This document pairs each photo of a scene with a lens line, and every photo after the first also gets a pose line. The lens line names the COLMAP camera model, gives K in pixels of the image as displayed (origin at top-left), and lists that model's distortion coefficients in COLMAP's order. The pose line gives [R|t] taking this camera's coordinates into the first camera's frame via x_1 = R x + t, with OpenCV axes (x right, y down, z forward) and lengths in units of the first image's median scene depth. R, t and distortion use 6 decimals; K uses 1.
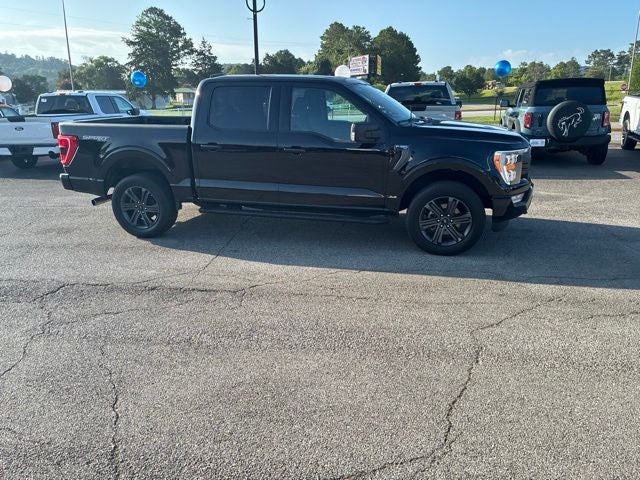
lens RADIAL K [[470.8, 0, 311.0], [0, 470.8, 239.4], [0, 0, 1]] dist [0.060477, -0.080981]
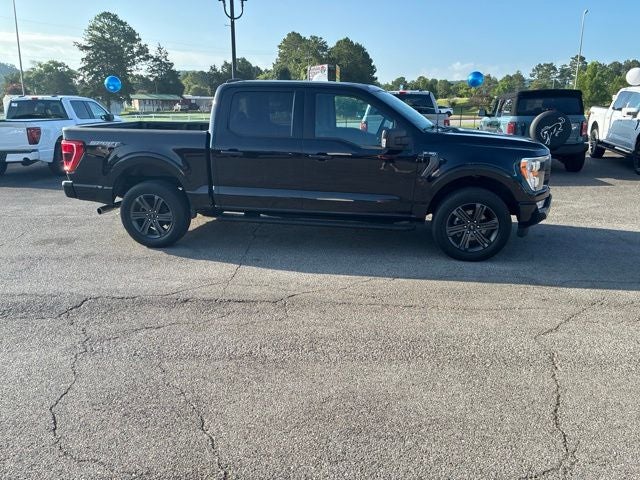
lens RADIAL K [[470.3, 0, 309.4], [0, 470.3, 237.7], [0, 0, 1]] dist [0.048000, -0.059163]
pose [[0.996610, -0.010866, 0.081555, -0.132768], [0.012387, 0.999758, -0.018159, -0.002162], [-0.081338, 0.019108, 0.996503, 0.023298]]
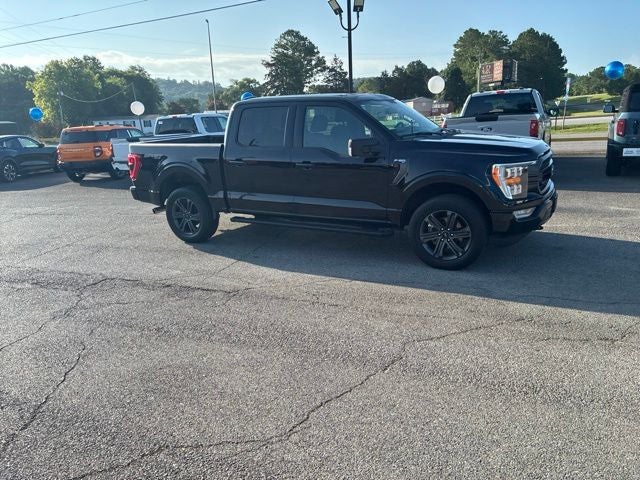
lens RADIAL K [[470.8, 0, 311.0], [0, 470.8, 239.4], [0, 0, 1]] dist [0.060477, -0.080981]
pose [[0.965869, 0.030576, -0.257219, 0.245736], [-0.036892, 0.999124, -0.019763, 0.000603], [0.256390, 0.028578, 0.966151, -0.024747]]
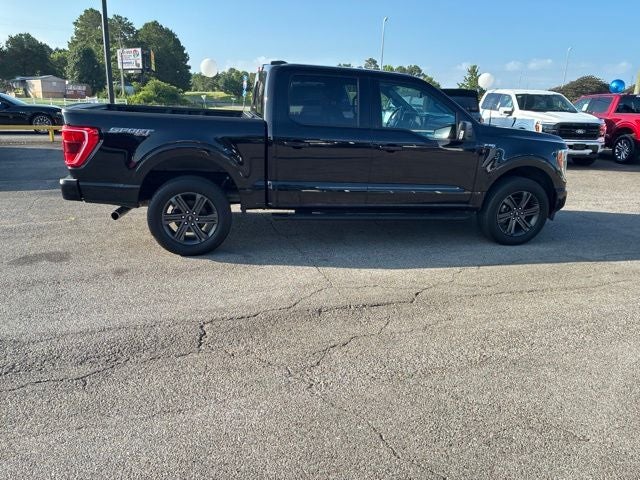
lens RADIAL K [[470.8, 0, 311.0], [0, 470.8, 239.4], [0, 0, 1]] dist [0.060477, -0.080981]
pose [[0.896835, -0.077456, 0.435531, -0.579001], [0.077106, 0.996851, 0.018508, -0.033688], [-0.435593, 0.016984, 0.899984, 0.202570]]
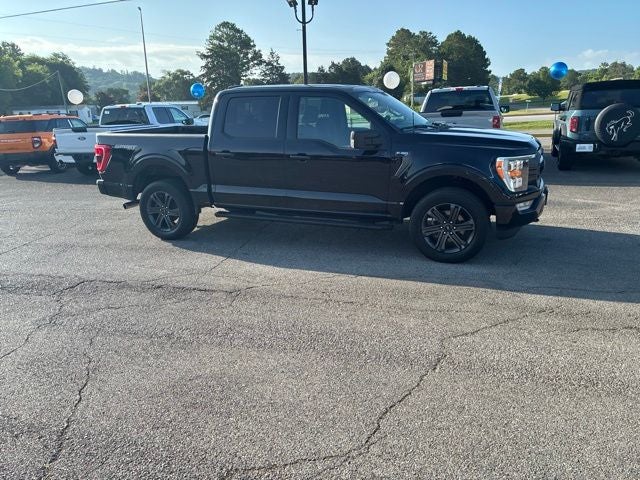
lens RADIAL K [[470.3, 0, 311.4], [0, 470.3, 233.6], [0, 0, 1]] dist [0.056423, -0.074594]
pose [[0.991305, 0.016321, -0.130565, 0.119716], [-0.019551, 0.999533, -0.023493, 0.001559], [0.130121, 0.025841, 0.991161, -0.012998]]
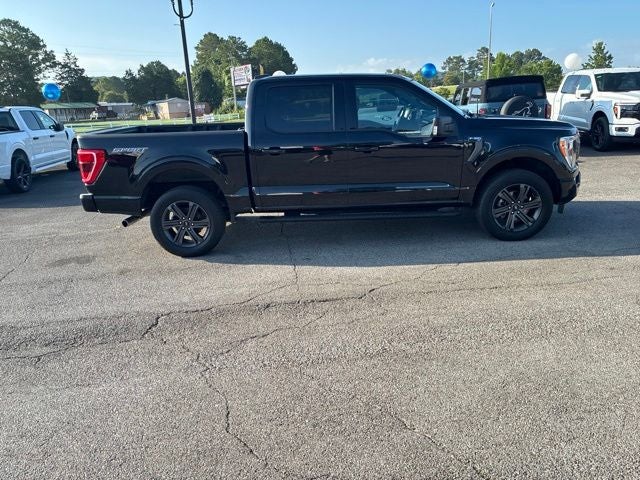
lens RADIAL K [[470.8, 0, 311.0], [0, 470.8, 239.4], [0, 0, 1]] dist [0.060477, -0.080981]
pose [[0.971017, -0.099202, 0.217450, -0.359062], [0.103079, 0.994652, -0.006531, -0.007954], [-0.215639, 0.028756, 0.976050, 0.072757]]
